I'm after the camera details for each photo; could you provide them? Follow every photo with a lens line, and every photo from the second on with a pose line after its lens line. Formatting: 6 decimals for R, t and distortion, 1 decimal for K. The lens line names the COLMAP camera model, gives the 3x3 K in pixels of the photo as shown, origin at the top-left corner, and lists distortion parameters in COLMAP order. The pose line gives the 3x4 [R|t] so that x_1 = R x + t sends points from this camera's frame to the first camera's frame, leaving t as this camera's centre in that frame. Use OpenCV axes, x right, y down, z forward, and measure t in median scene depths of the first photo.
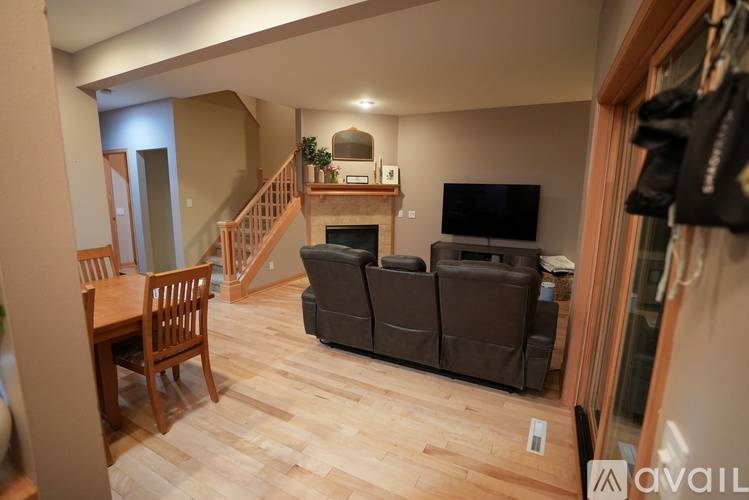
lens RADIAL K [[345.8, 0, 372.5], [0, 345.8, 246.5], [0, 0, 1]] dist [-0.077908, 0.031139]
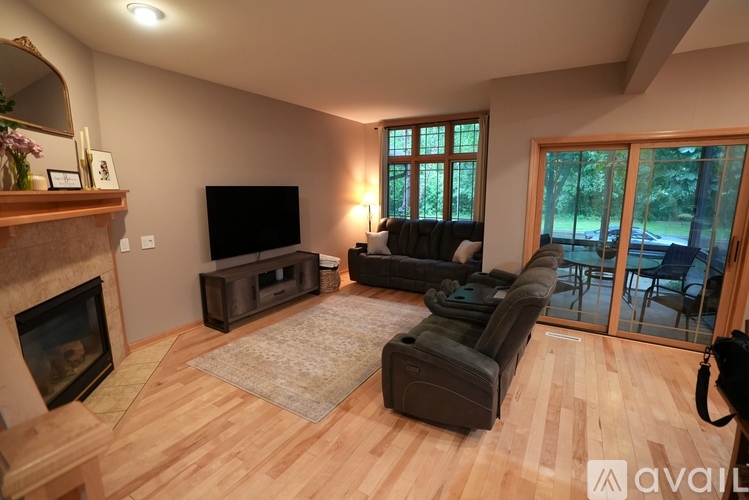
lens RADIAL K [[345.8, 0, 372.5], [0, 345.8, 246.5], [0, 0, 1]] dist [-0.077908, 0.031139]
pose [[0.065928, -0.178843, 0.981666, -0.426962], [0.172321, 0.971066, 0.165339, -0.120395], [-0.982832, 0.158262, 0.094838, 0.622005]]
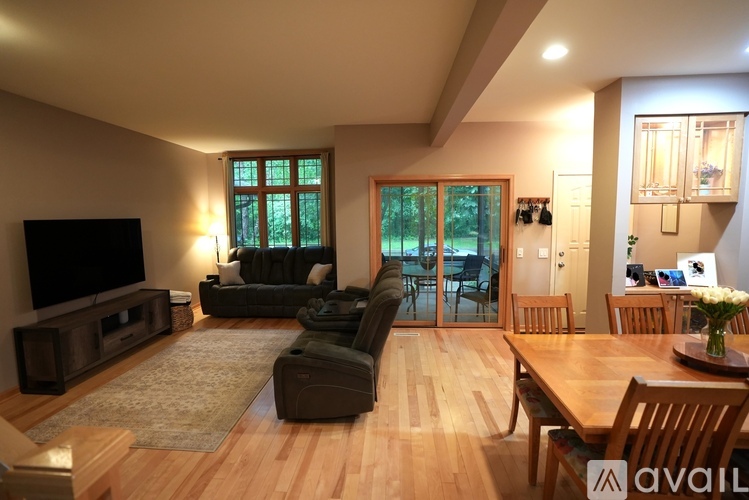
lens RADIAL K [[345.8, 0, 372.5], [0, 345.8, 246.5], [0, 0, 1]] dist [-0.077908, 0.031139]
pose [[-0.399335, -0.092882, 0.912088, -0.490875], [0.164267, 0.971507, 0.170853, -0.137722], [-0.901969, 0.218053, -0.372700, 0.681827]]
